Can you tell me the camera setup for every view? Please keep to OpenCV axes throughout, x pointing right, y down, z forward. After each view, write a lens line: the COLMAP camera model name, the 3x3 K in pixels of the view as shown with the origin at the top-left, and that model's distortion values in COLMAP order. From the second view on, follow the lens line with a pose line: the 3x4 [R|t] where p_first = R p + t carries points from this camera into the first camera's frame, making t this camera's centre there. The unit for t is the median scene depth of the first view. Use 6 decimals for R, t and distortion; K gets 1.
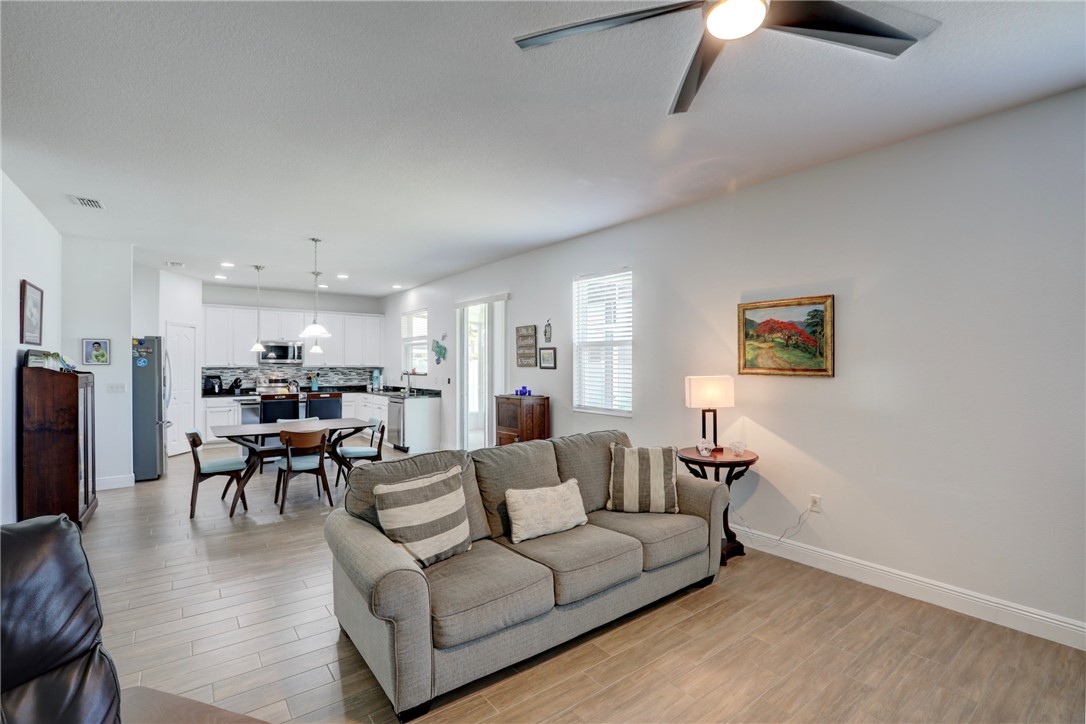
lens RADIAL K [[493.0, 0, 546.6], [0, 493.0, 364.0], [0, 0, 1]] dist [-0.029038, 0.006443]
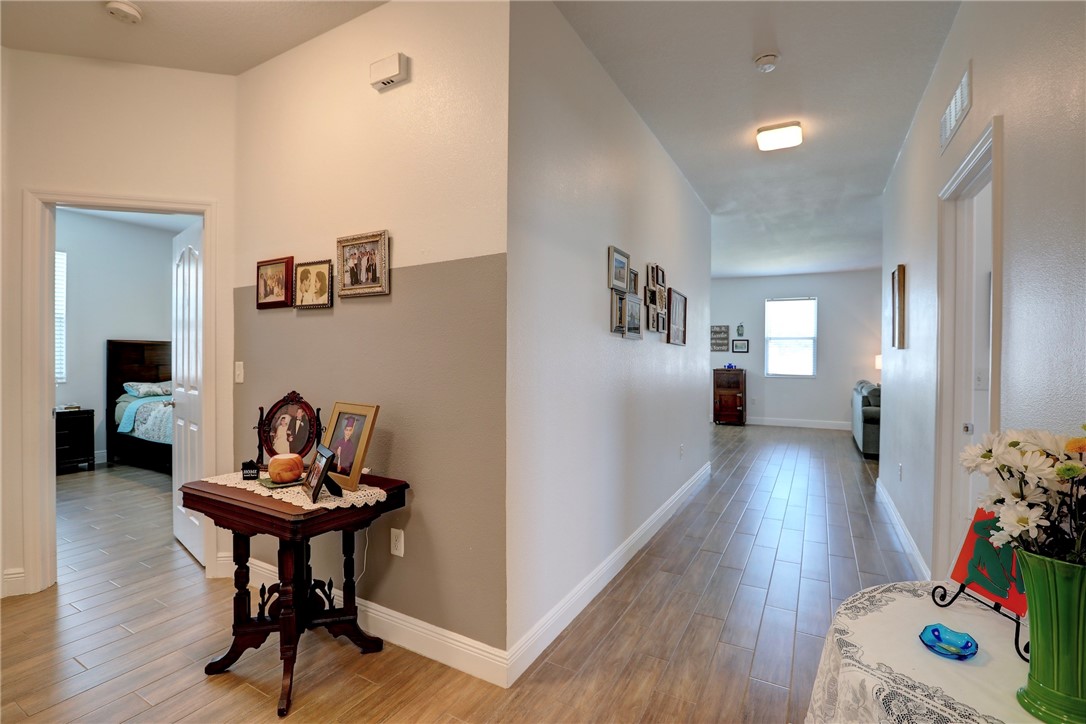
lens RADIAL K [[493.0, 0, 545.4], [0, 493.0, 360.6], [0, 0, 1]] dist [-0.029038, 0.006443]
pose [[0.914111, 0.010159, 0.405337, -0.922722], [-0.012207, 0.999922, 0.002468, 0.029351], [-0.405280, -0.007204, 0.914164, -0.162462]]
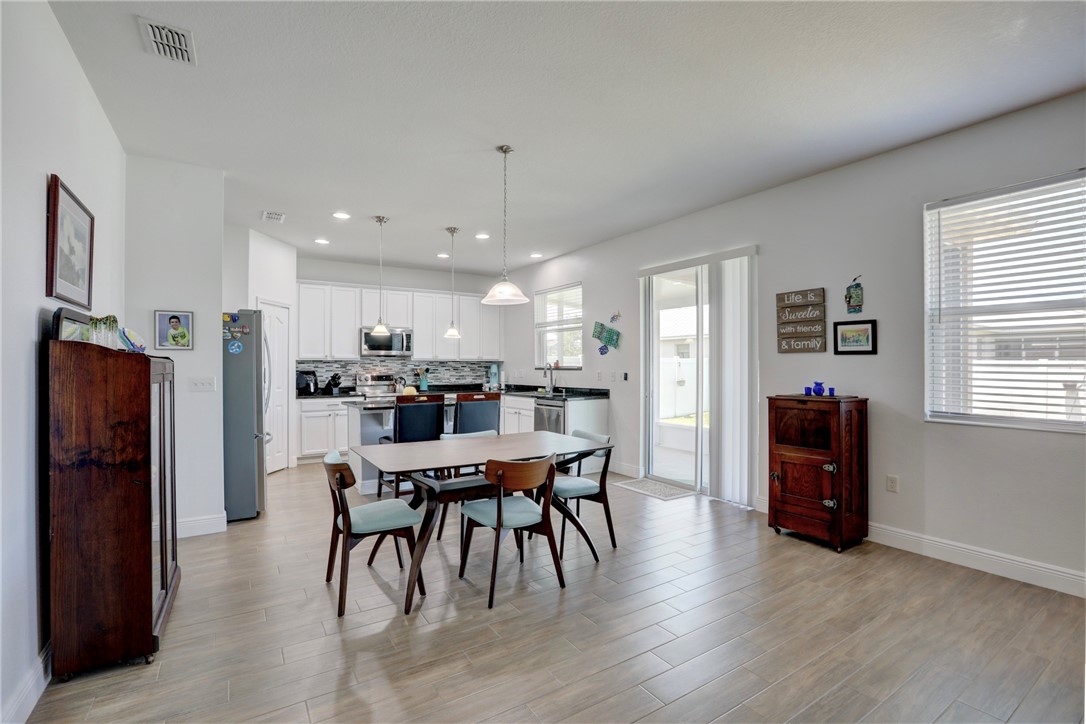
lens RADIAL K [[493.0, 0, 548.3], [0, 493.0, 364.2], [0, 0, 1]] dist [-0.029038, 0.006443]
pose [[0.997016, -0.002674, -0.077154, -0.253733], [0.002609, 0.999996, -0.000941, 0.015906], [0.077156, 0.000737, 0.997019, 0.258165]]
